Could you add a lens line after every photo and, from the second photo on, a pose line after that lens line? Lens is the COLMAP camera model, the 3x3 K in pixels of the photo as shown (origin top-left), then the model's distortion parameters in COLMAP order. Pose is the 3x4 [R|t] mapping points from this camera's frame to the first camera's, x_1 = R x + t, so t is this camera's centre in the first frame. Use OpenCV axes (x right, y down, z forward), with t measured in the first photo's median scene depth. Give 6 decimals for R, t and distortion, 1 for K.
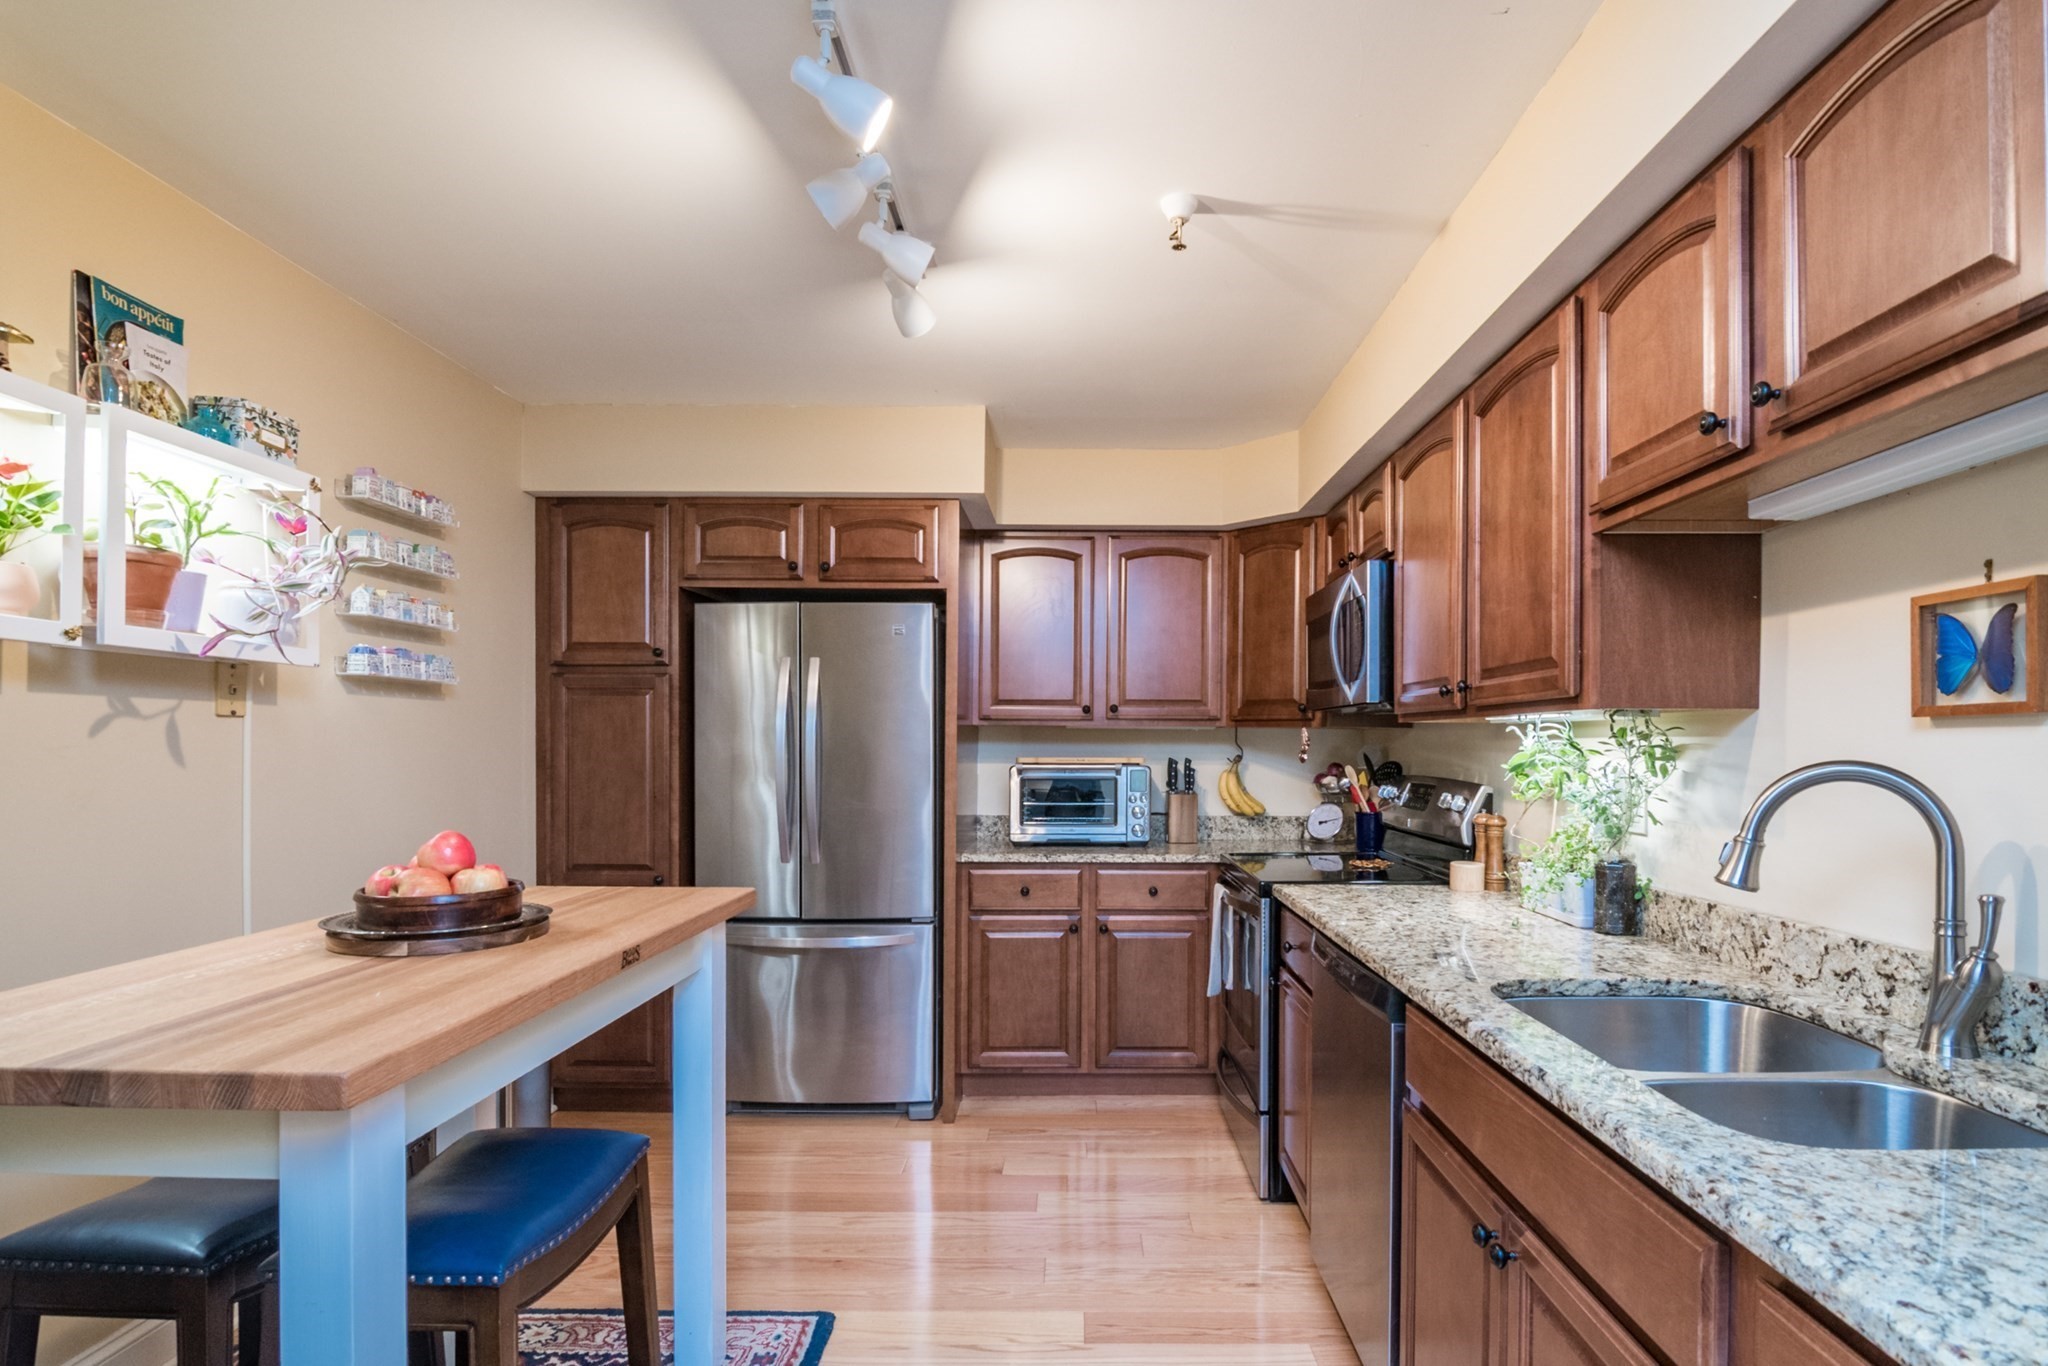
lens RADIAL K [[1024.8, 0, 1068.4], [0, 1024.8, 748.7], [0, 0, 1]] dist [-0.000244, 0.000059]
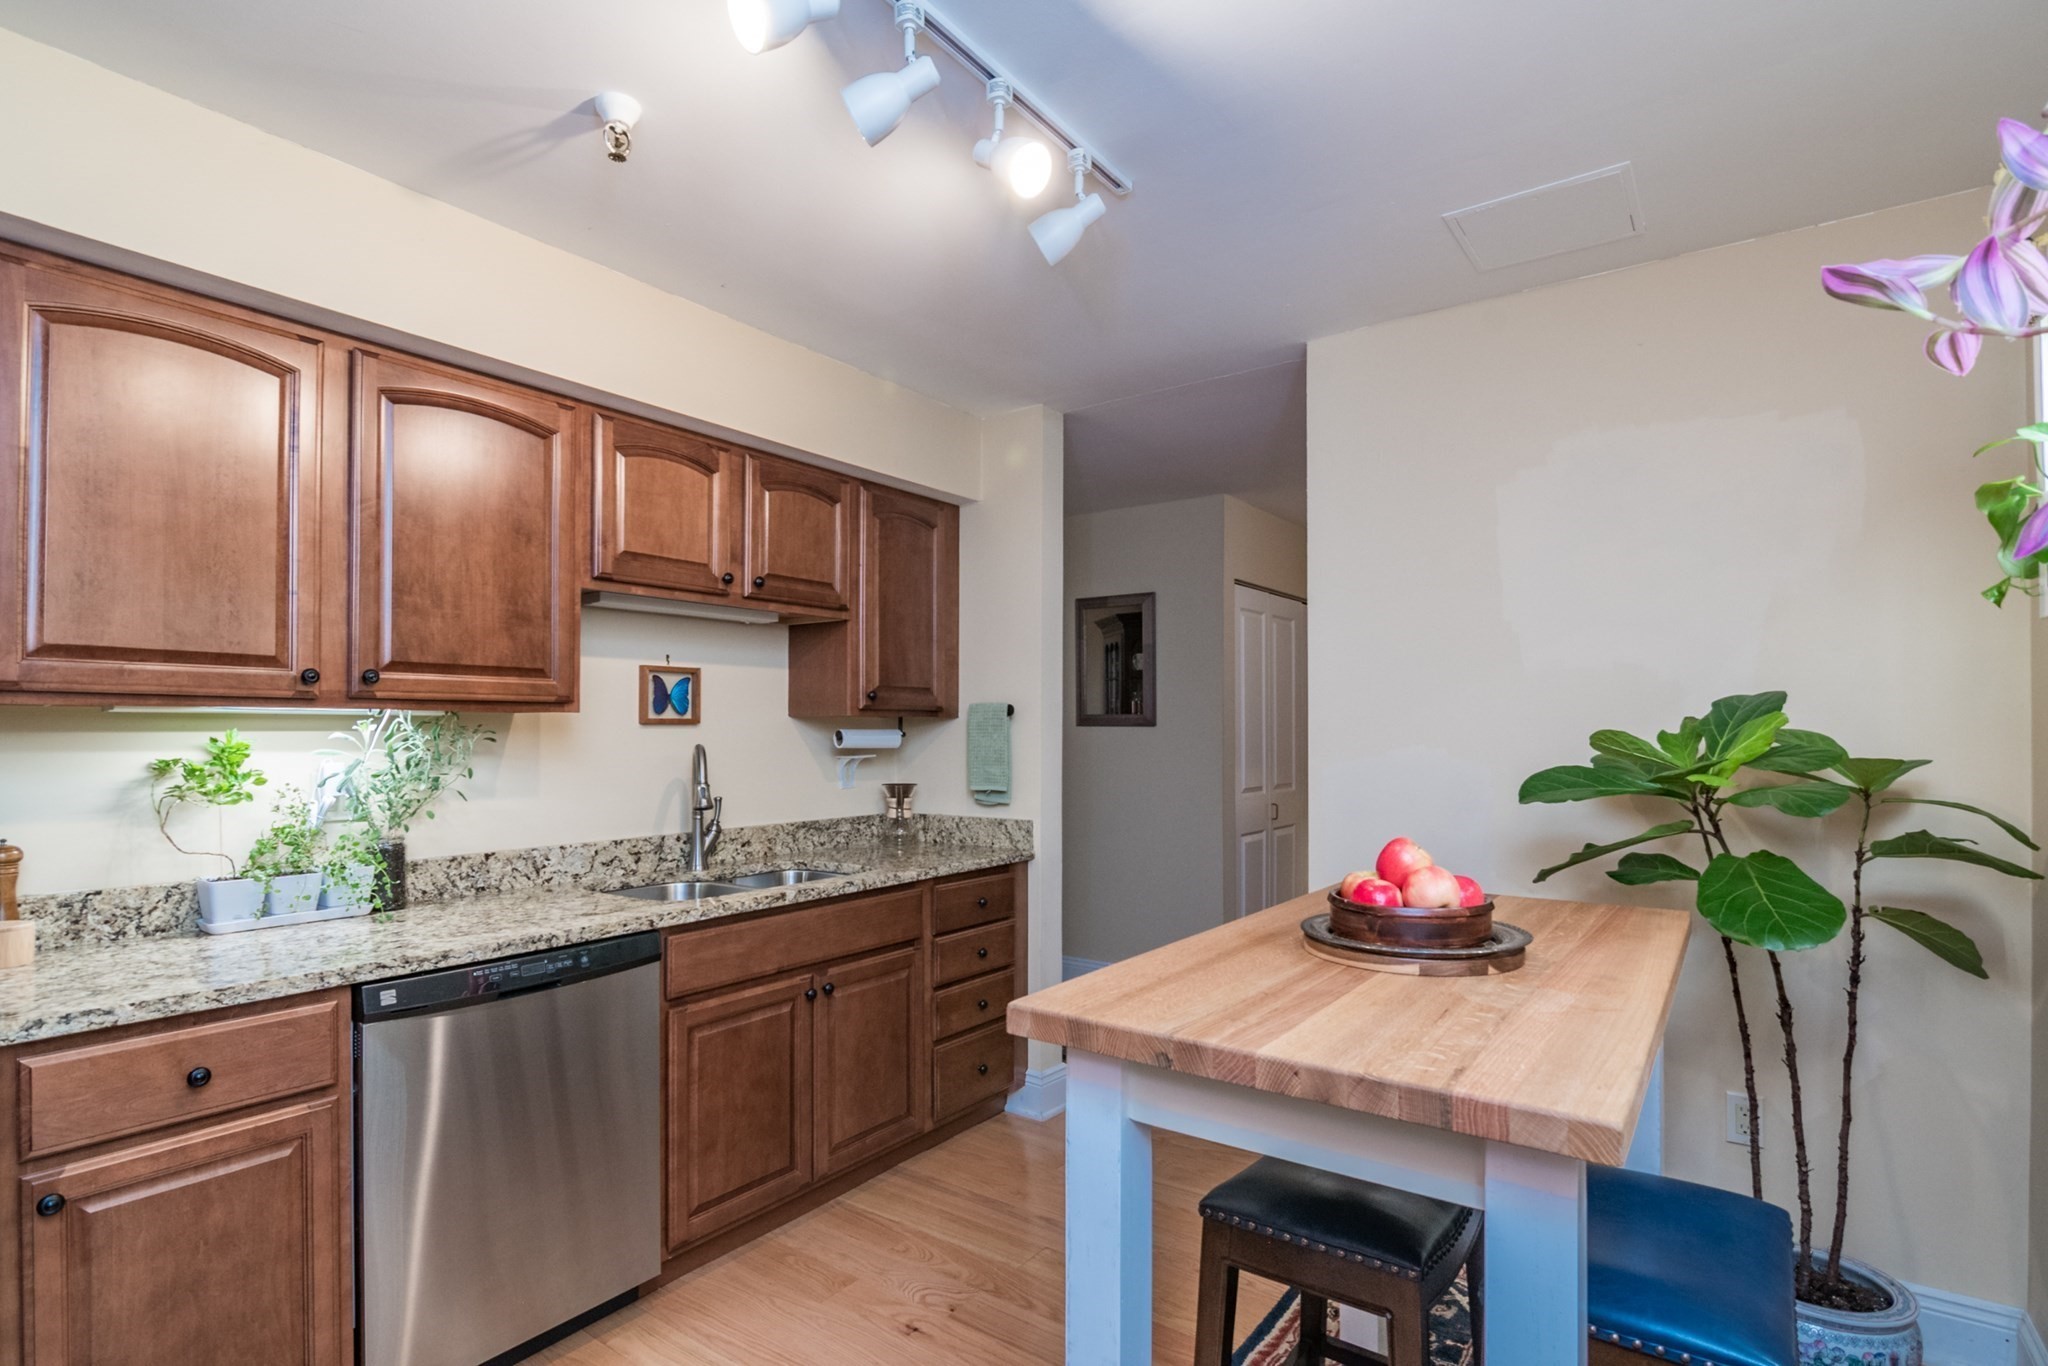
lens RADIAL K [[1052.7, 0, 1030.8], [0, 1052.7, 716.8], [0, 0, 1]] dist [-0.002961, -0.001484]
pose [[-0.819622, -0.000885, 0.572903, -0.716737], [-0.005000, 0.999972, -0.005608, -0.025138], [-0.572882, -0.007461, -0.819604, 1.612112]]
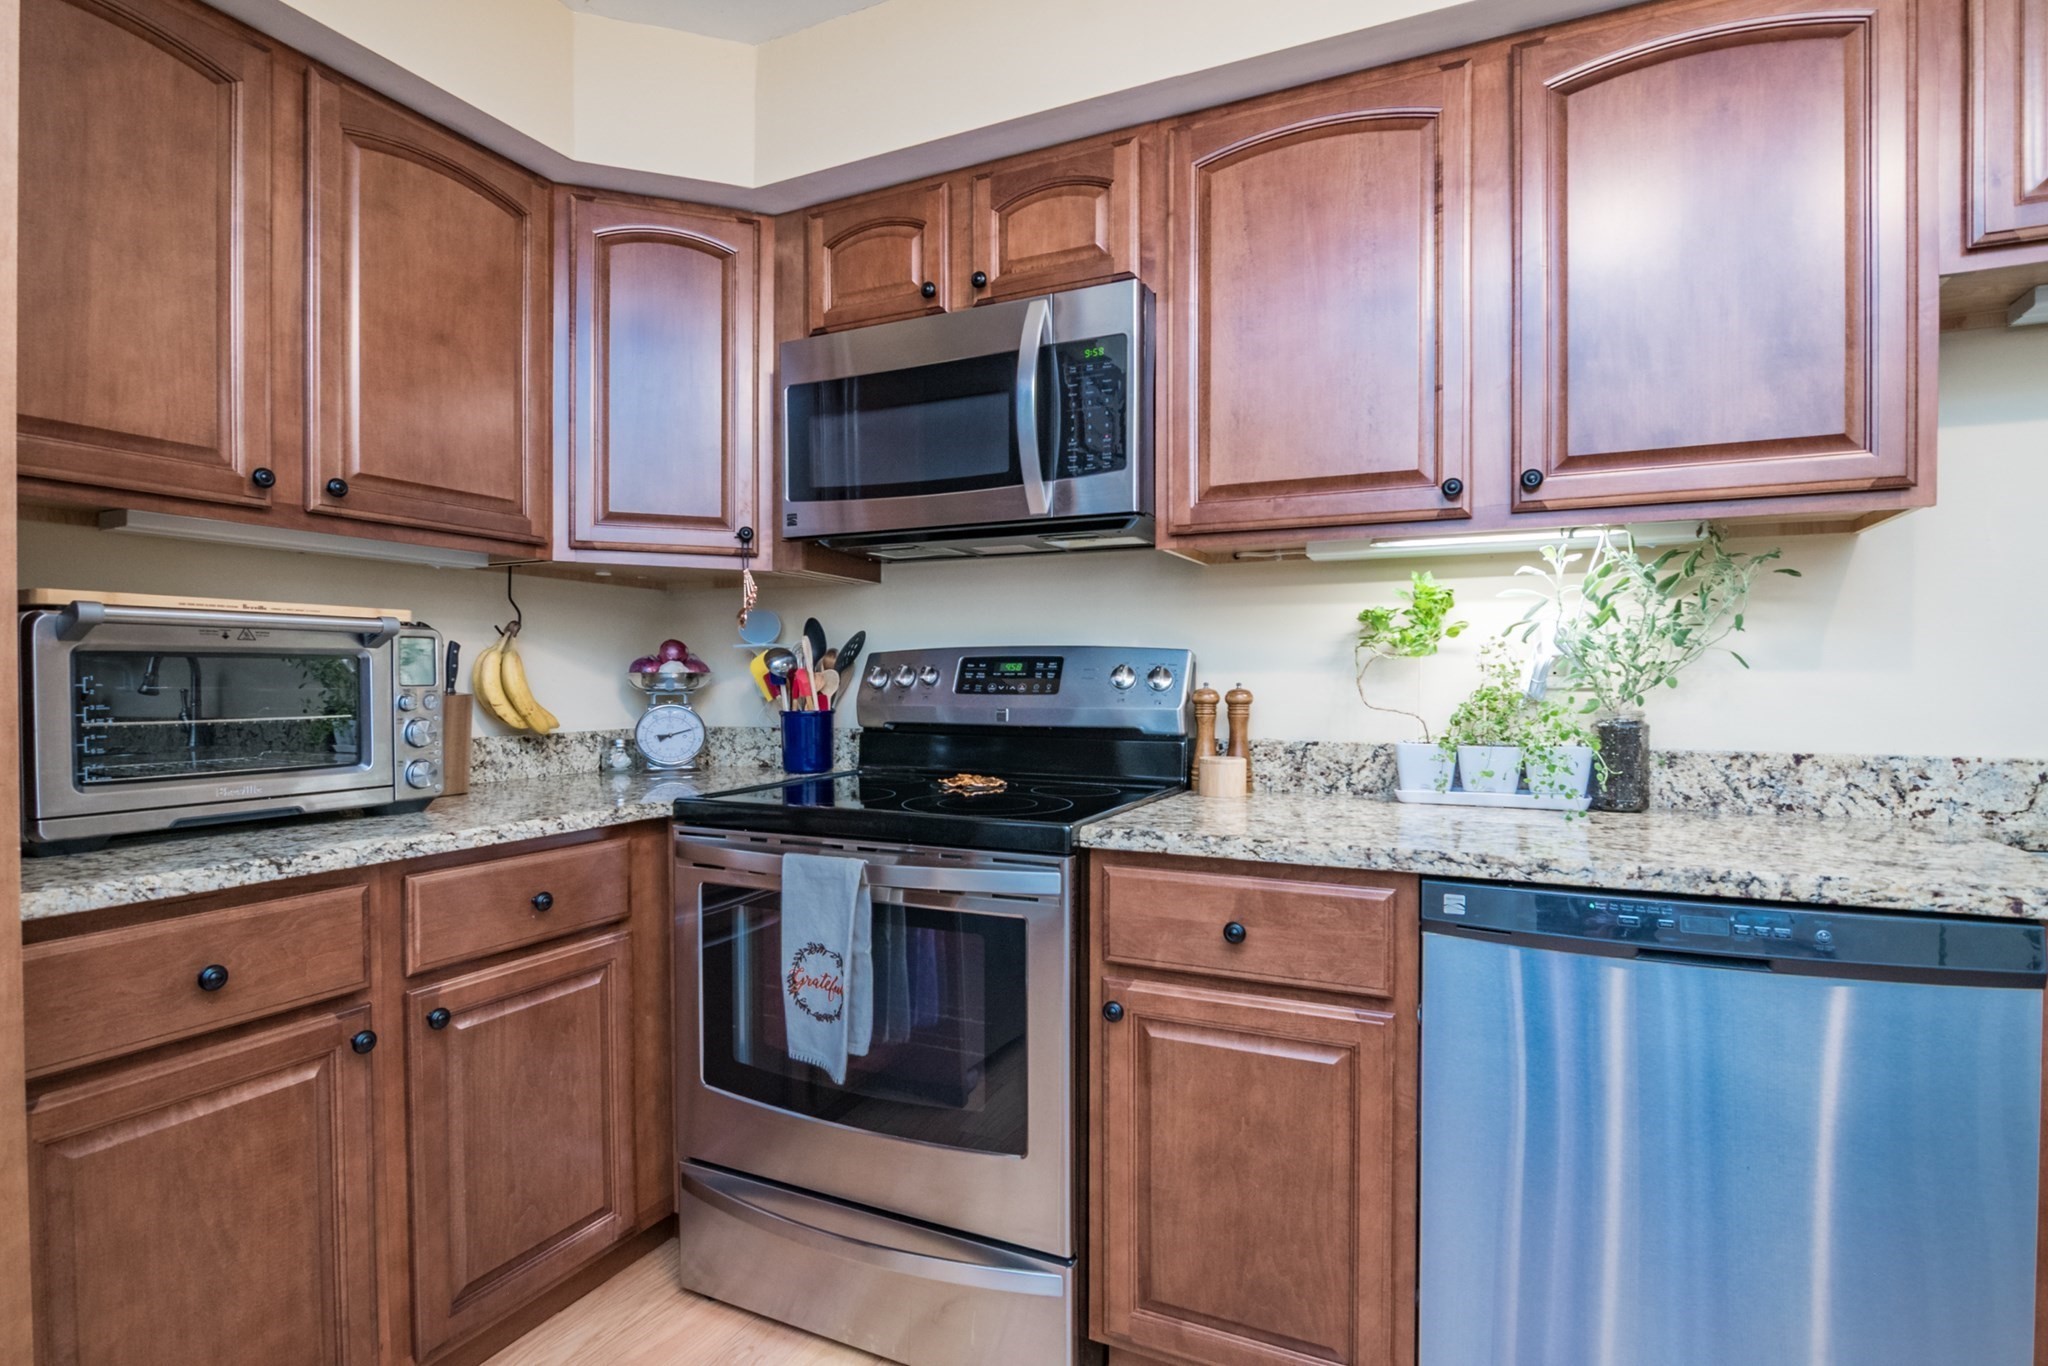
lens RADIAL K [[992.7, 0, 1005.3], [0, 992.7, 700.5], [0, 0, 1]] dist [-0.004497, -0.005617]
pose [[0.434274, -0.021404, 0.900527, -0.400274], [0.003305, 0.999749, 0.022169, 0.078018], [-0.900775, -0.006651, 0.434235, 1.156546]]
